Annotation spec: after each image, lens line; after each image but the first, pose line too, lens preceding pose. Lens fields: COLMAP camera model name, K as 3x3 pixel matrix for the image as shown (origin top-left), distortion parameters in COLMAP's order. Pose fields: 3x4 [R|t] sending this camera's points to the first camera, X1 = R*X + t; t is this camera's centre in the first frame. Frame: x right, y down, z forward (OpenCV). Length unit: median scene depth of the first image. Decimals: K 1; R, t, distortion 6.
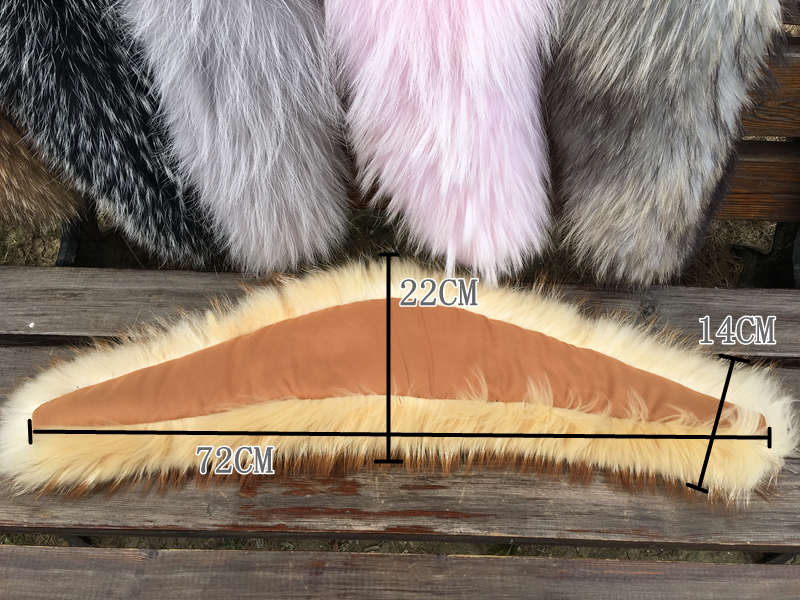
lens RADIAL K [[680.6, 0, 400.0], [0, 680.6, 300.0], [0, 0, 1]] dist [0.139335, -0.216083]
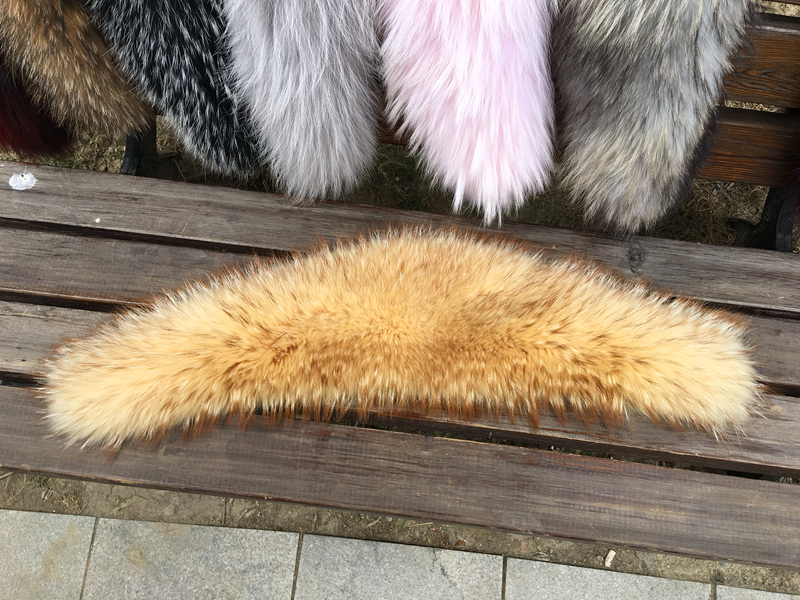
lens RADIAL K [[680.6, 0, 400.0], [0, 680.6, 300.0], [0, 0, 1]] dist [0.139335, -0.216083]
pose [[0.995429, 0.089101, -0.034374, 0.030099], [-0.088418, 0.995864, 0.020912, 0.118115], [0.036095, -0.017778, 0.999190, -0.169191]]
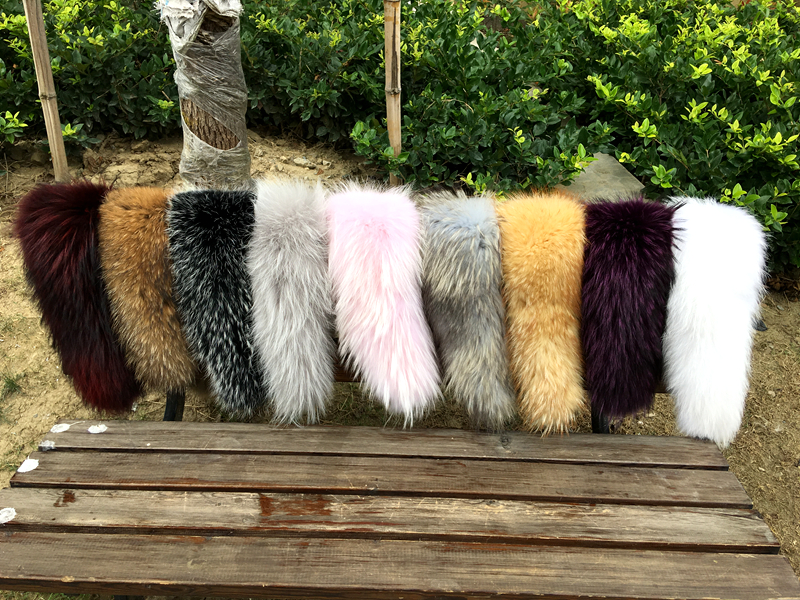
lens RADIAL K [[680.6, 0, 400.0], [0, 680.6, 300.0], [0, 0, 1]] dist [0.139335, -0.216083]
pose [[0.999988, 0.000566, 0.004968, 0.109028], [0.002367, 0.821605, -0.570052, 0.865617], [-0.004404, 0.570057, 0.821593, -0.753091]]
